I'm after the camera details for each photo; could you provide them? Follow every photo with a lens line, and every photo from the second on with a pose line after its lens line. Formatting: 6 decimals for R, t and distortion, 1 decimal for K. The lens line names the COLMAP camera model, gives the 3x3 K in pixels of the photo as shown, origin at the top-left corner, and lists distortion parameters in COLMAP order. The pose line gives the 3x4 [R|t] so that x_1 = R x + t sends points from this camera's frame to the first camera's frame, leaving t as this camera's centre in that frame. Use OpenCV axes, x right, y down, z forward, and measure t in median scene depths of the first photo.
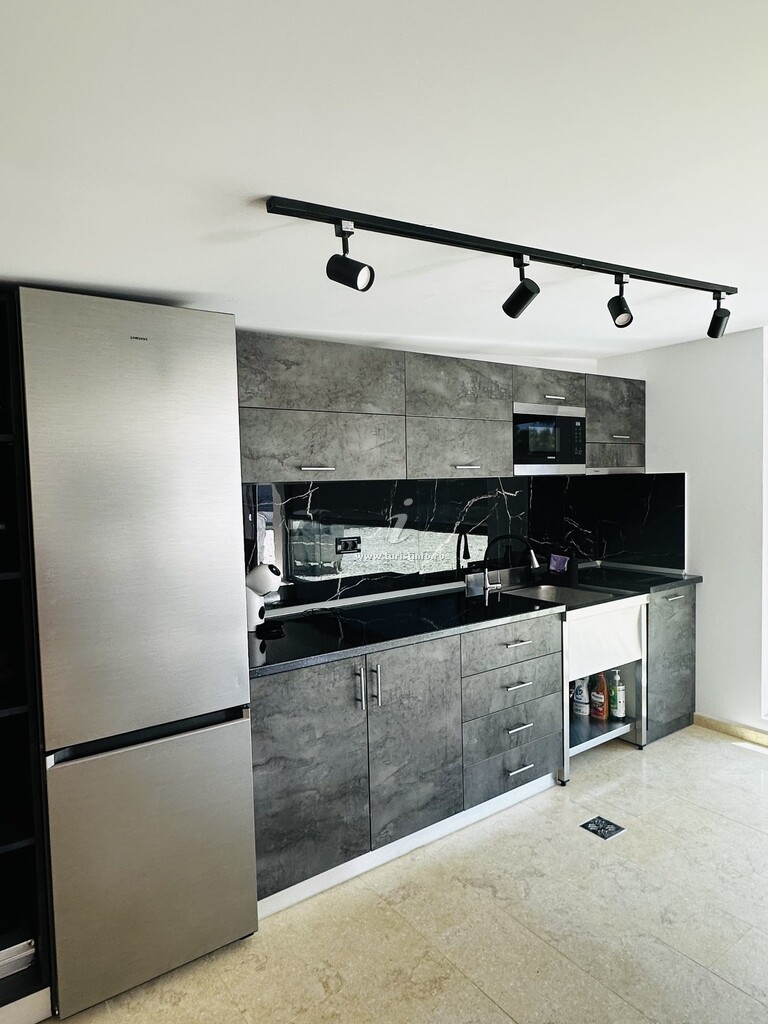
lens RADIAL K [[627.8, 0, 384.0], [0, 627.8, 512.0], [0, 0, 1]] dist [-0.000414, -0.000345]
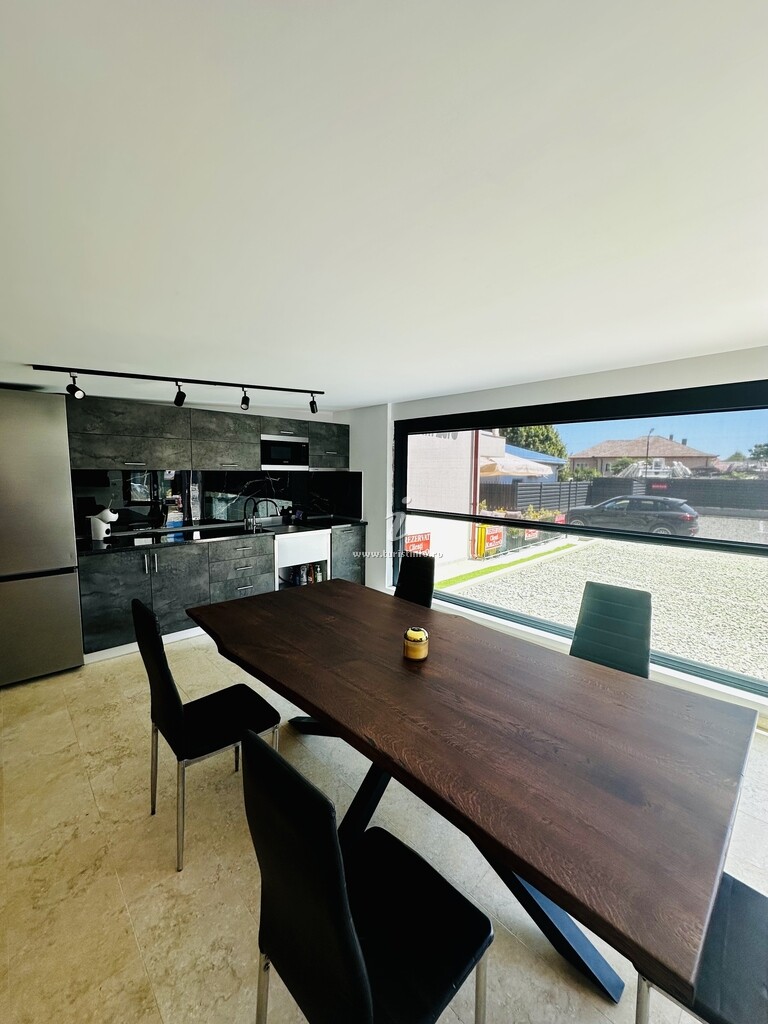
lens RADIAL K [[405.4, 0, 384.0], [0, 405.4, 512.0], [0, 0, 1]] dist [-0.001401, -0.000093]
pose [[0.988403, 0.019122, 0.150644, 0.429636], [-0.026662, 0.998482, 0.048190, 0.004143], [-0.149494, -0.051648, 0.987413, -0.397149]]
